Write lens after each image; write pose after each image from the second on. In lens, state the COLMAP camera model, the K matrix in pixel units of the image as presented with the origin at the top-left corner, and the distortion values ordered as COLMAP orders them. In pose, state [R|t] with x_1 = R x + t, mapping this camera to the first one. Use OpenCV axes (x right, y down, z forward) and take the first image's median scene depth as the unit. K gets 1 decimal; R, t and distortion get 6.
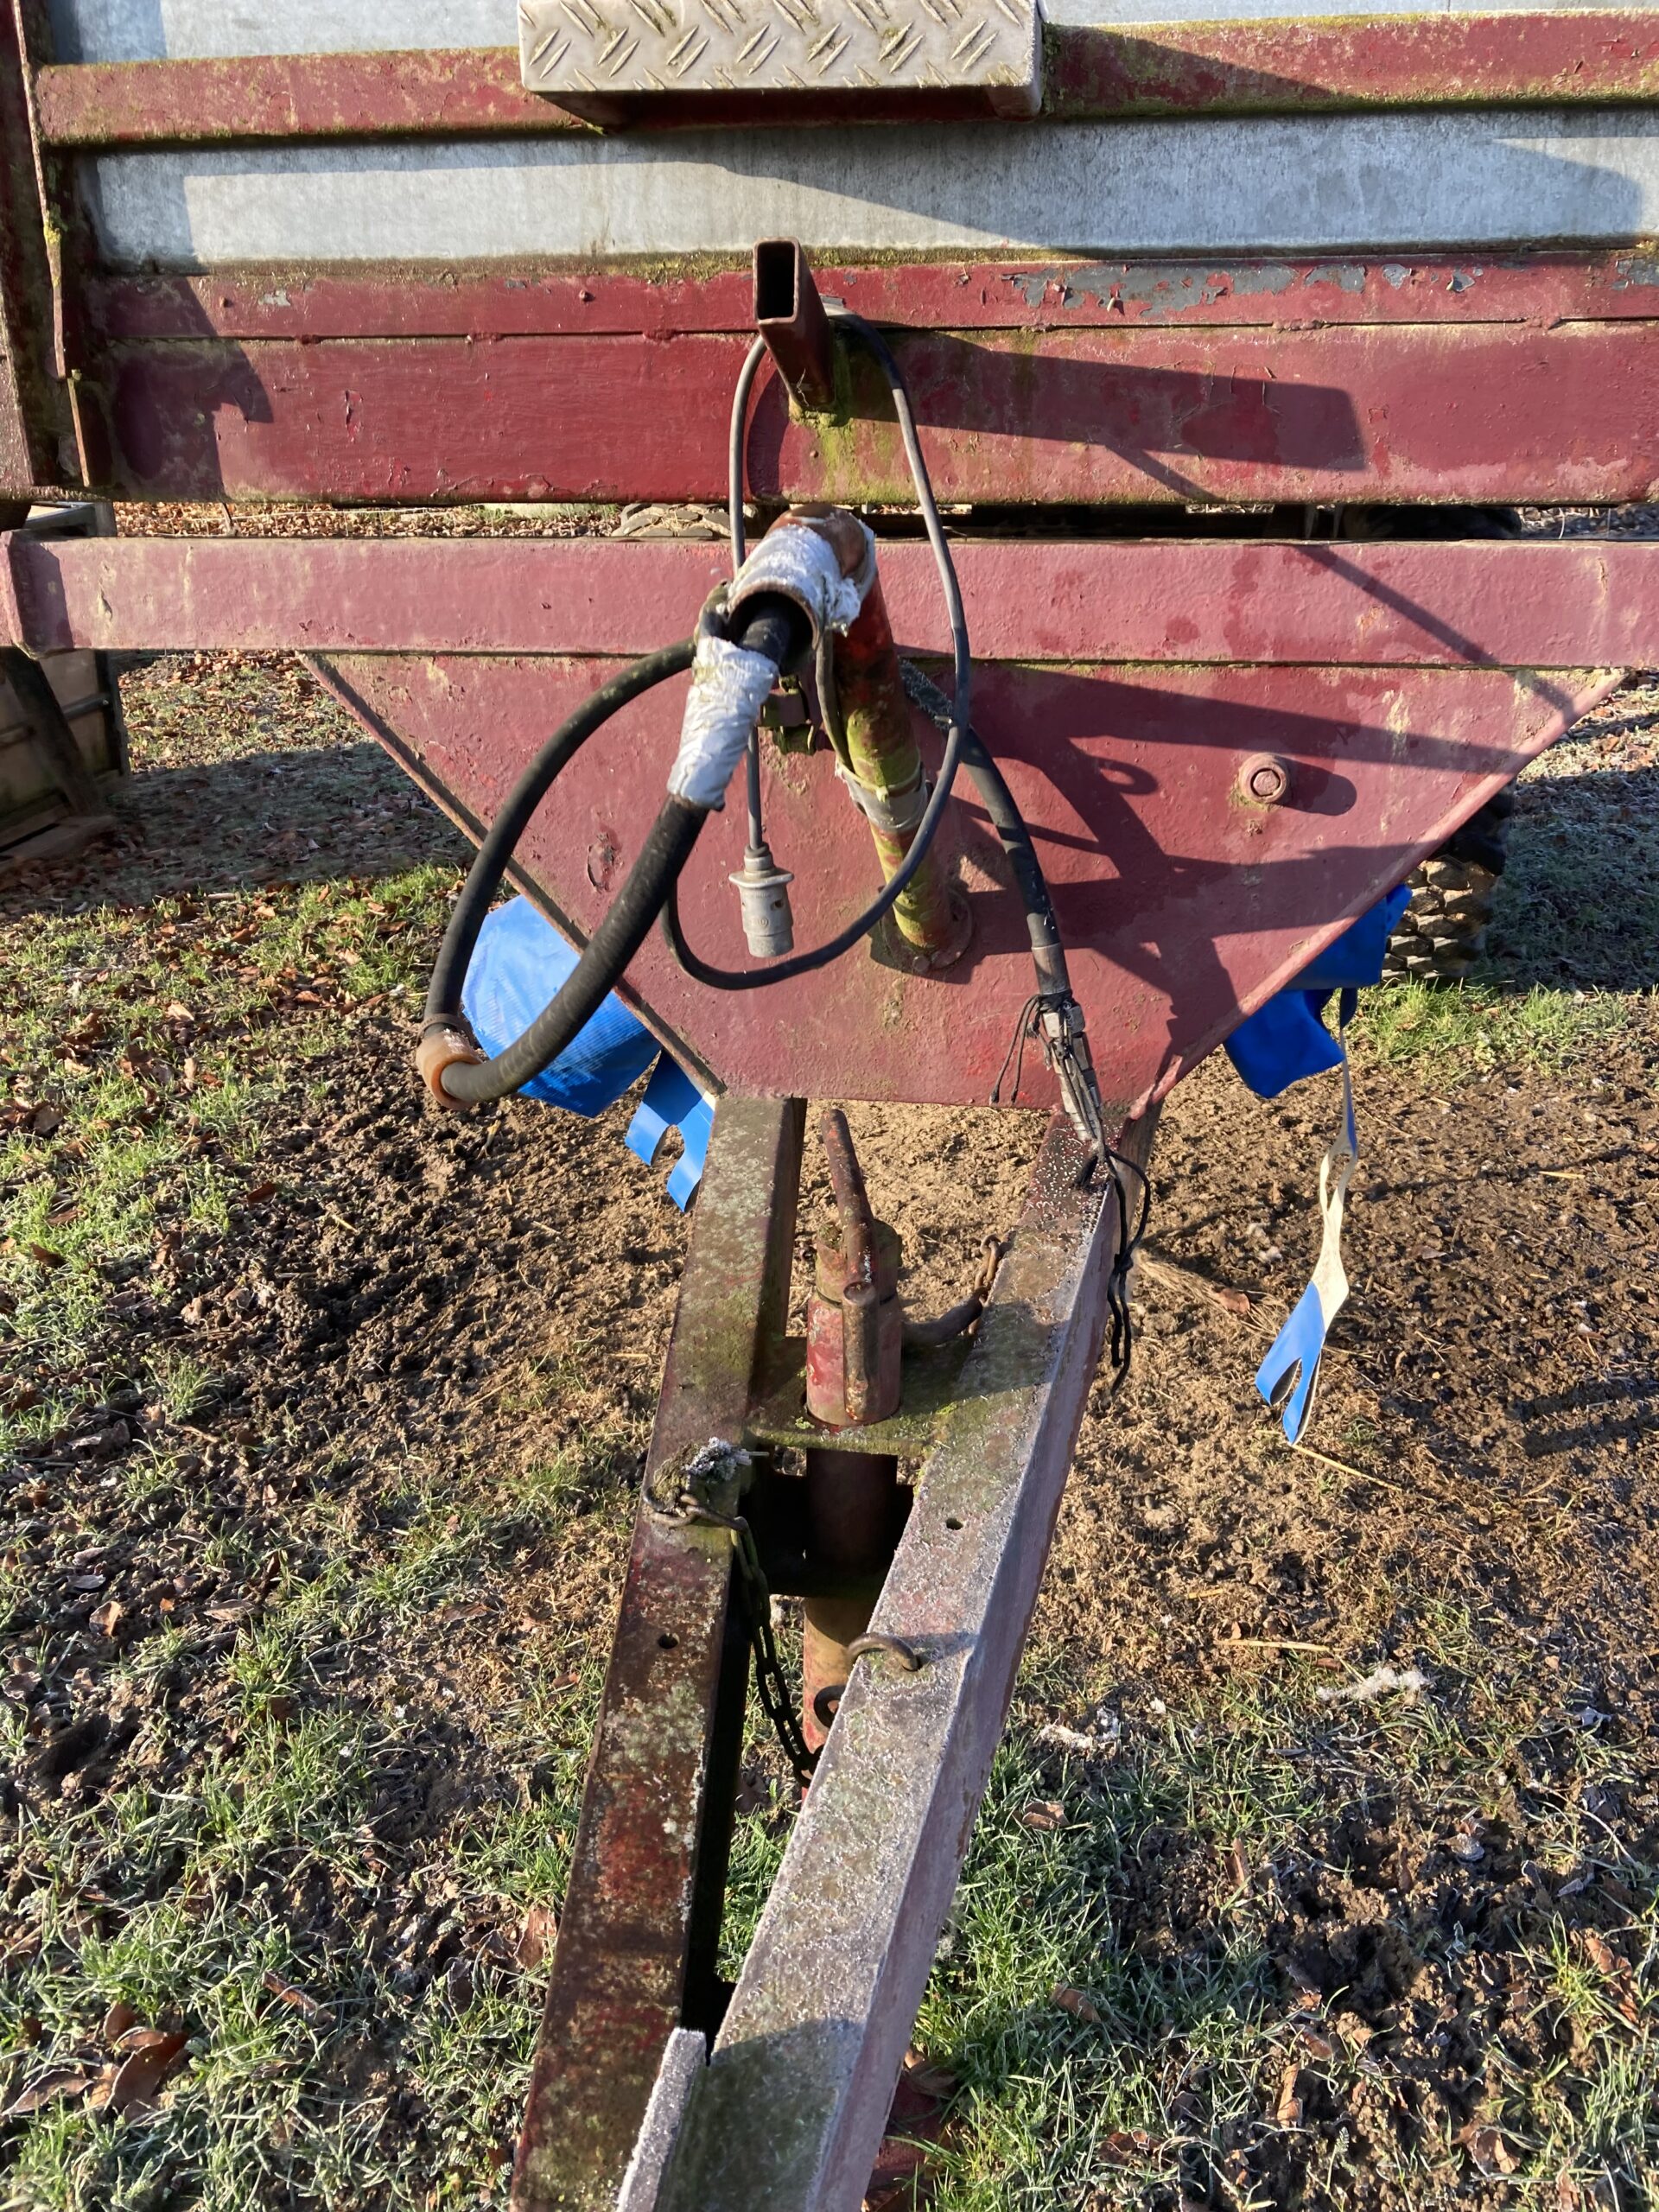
lens RADIAL K [[1824.3, 0, 830.6], [0, 1824.3, 1113.7], [0, 0, 1]] dist [0.023109, -0.005927]
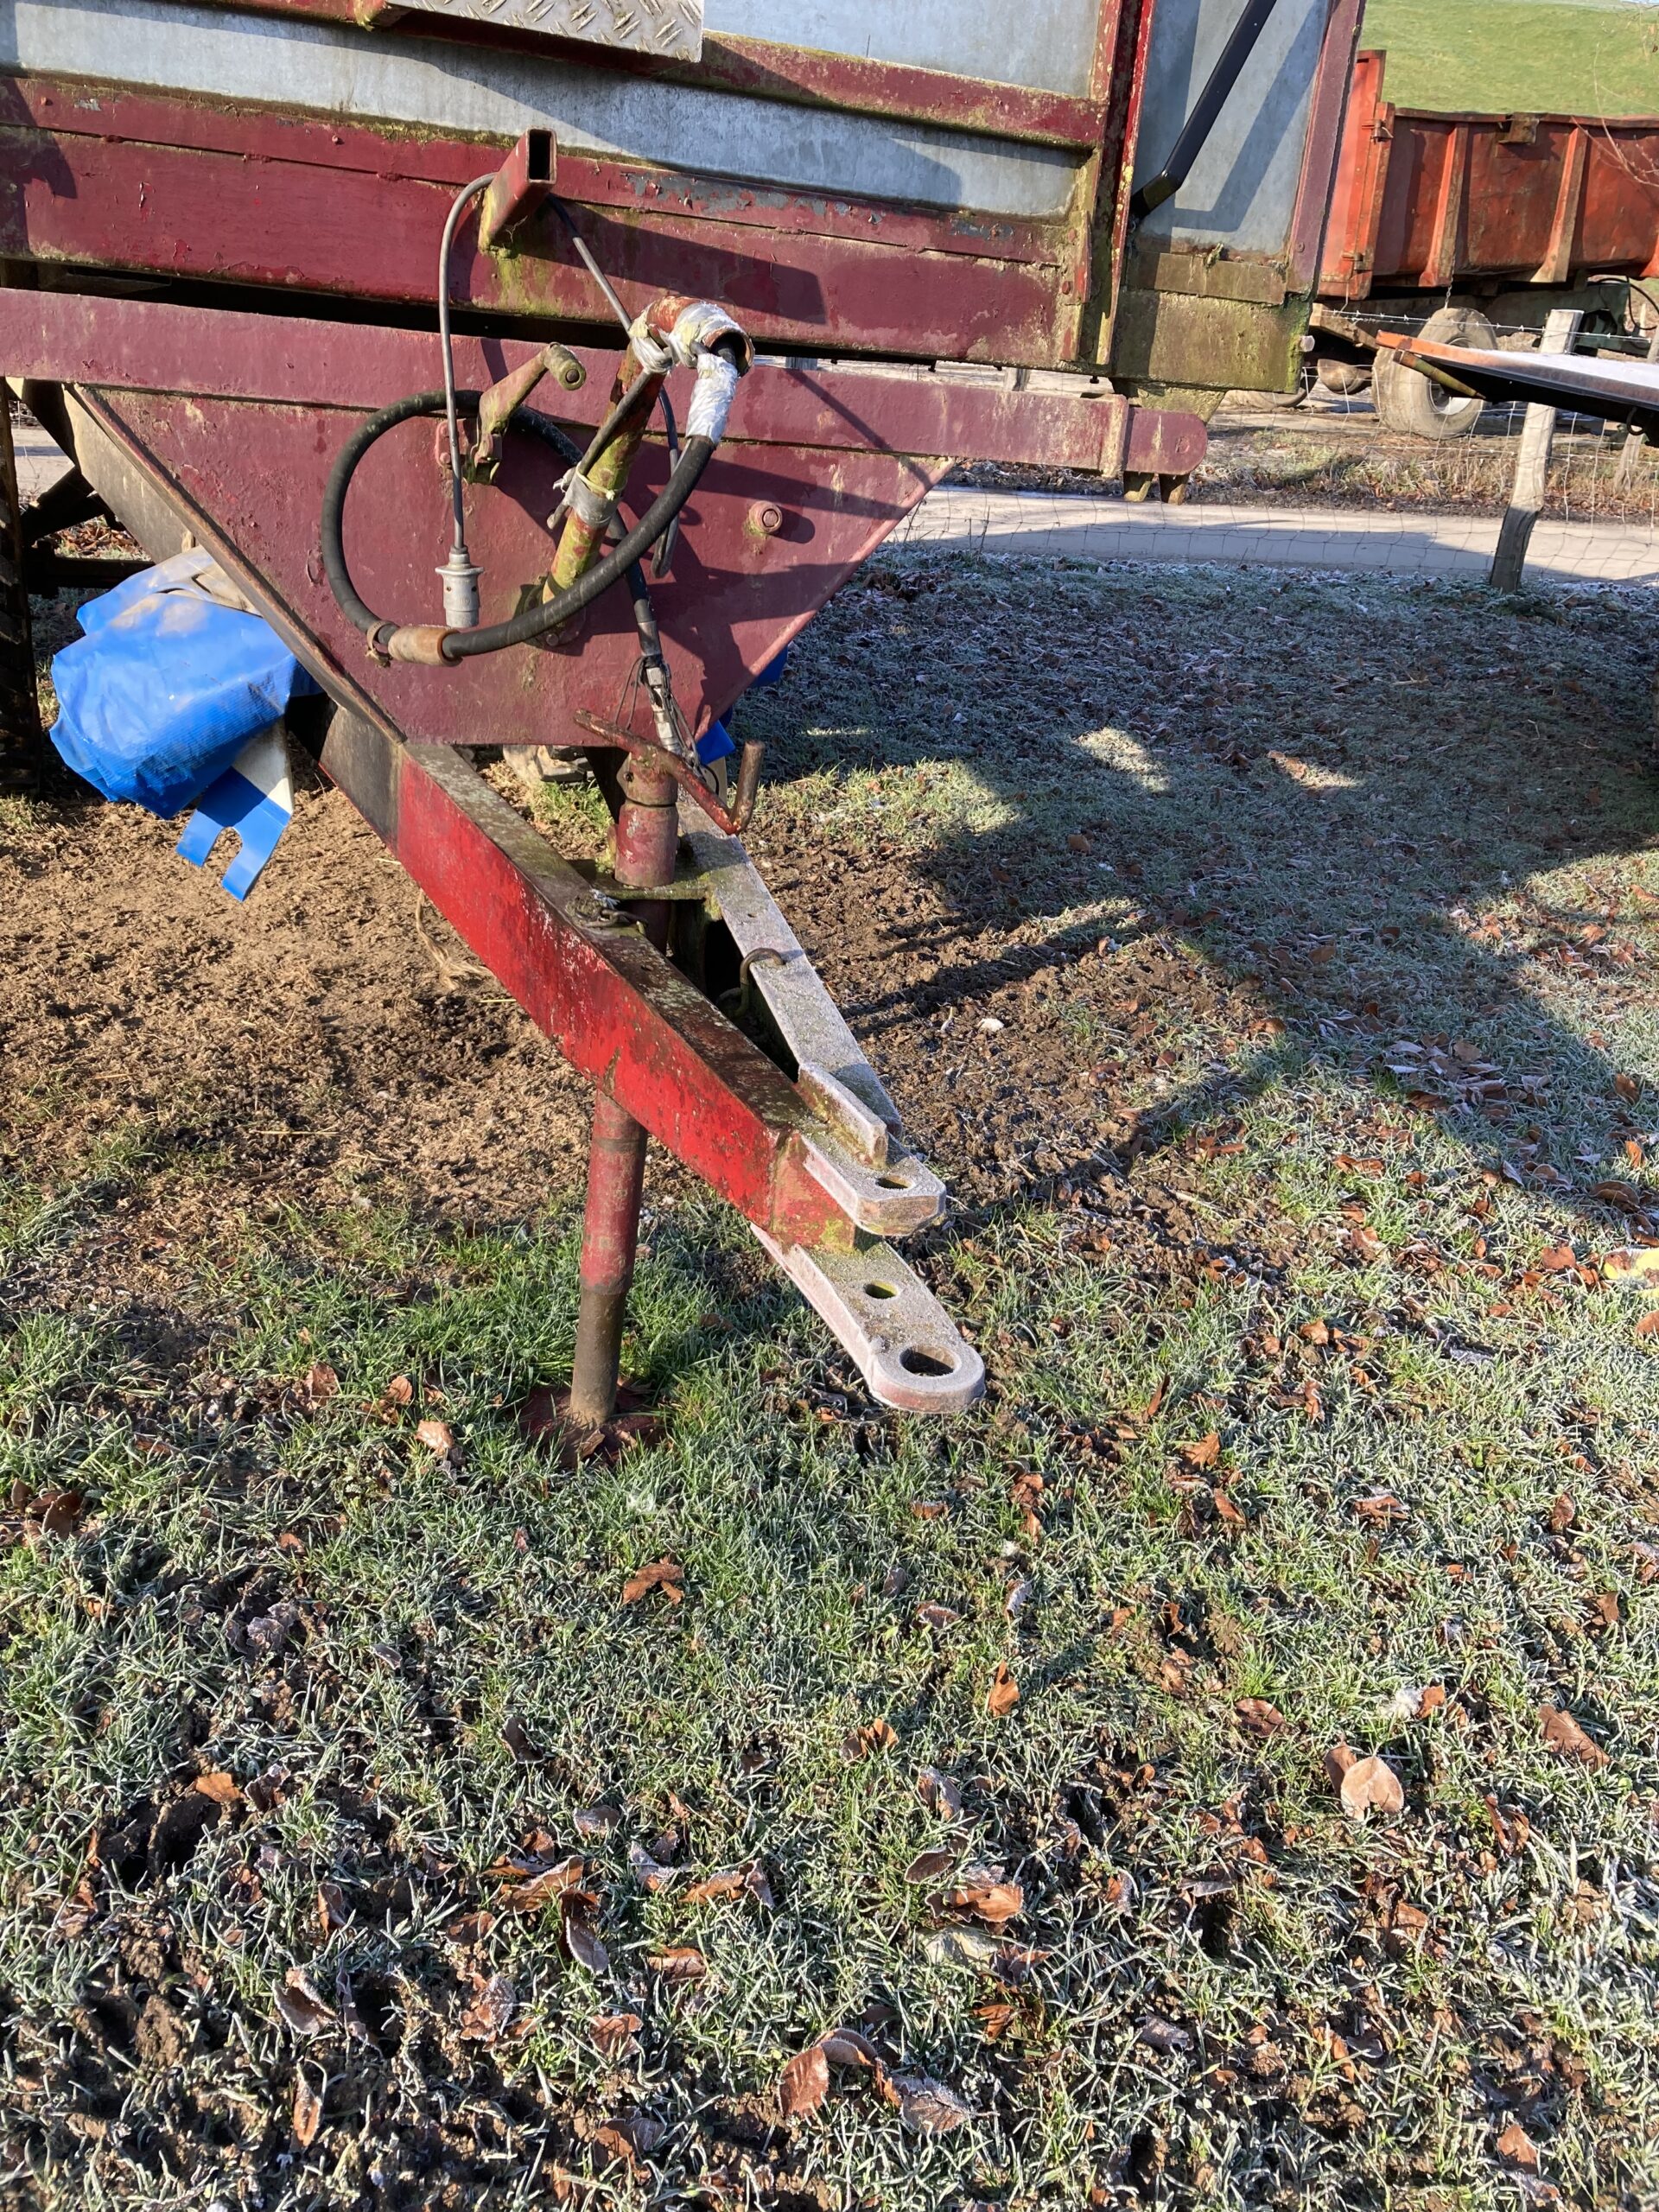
lens RADIAL K [[1824.3, 0, 827.4], [0, 1824.3, 1097.8], [0, 0, 1]] dist [0.023109, -0.005927]
pose [[0.846547, -0.112646, 0.520258, -0.595709], [0.100467, 0.993599, 0.051656, 0.239845], [-0.522747, 0.008540, 0.852445, -0.381744]]
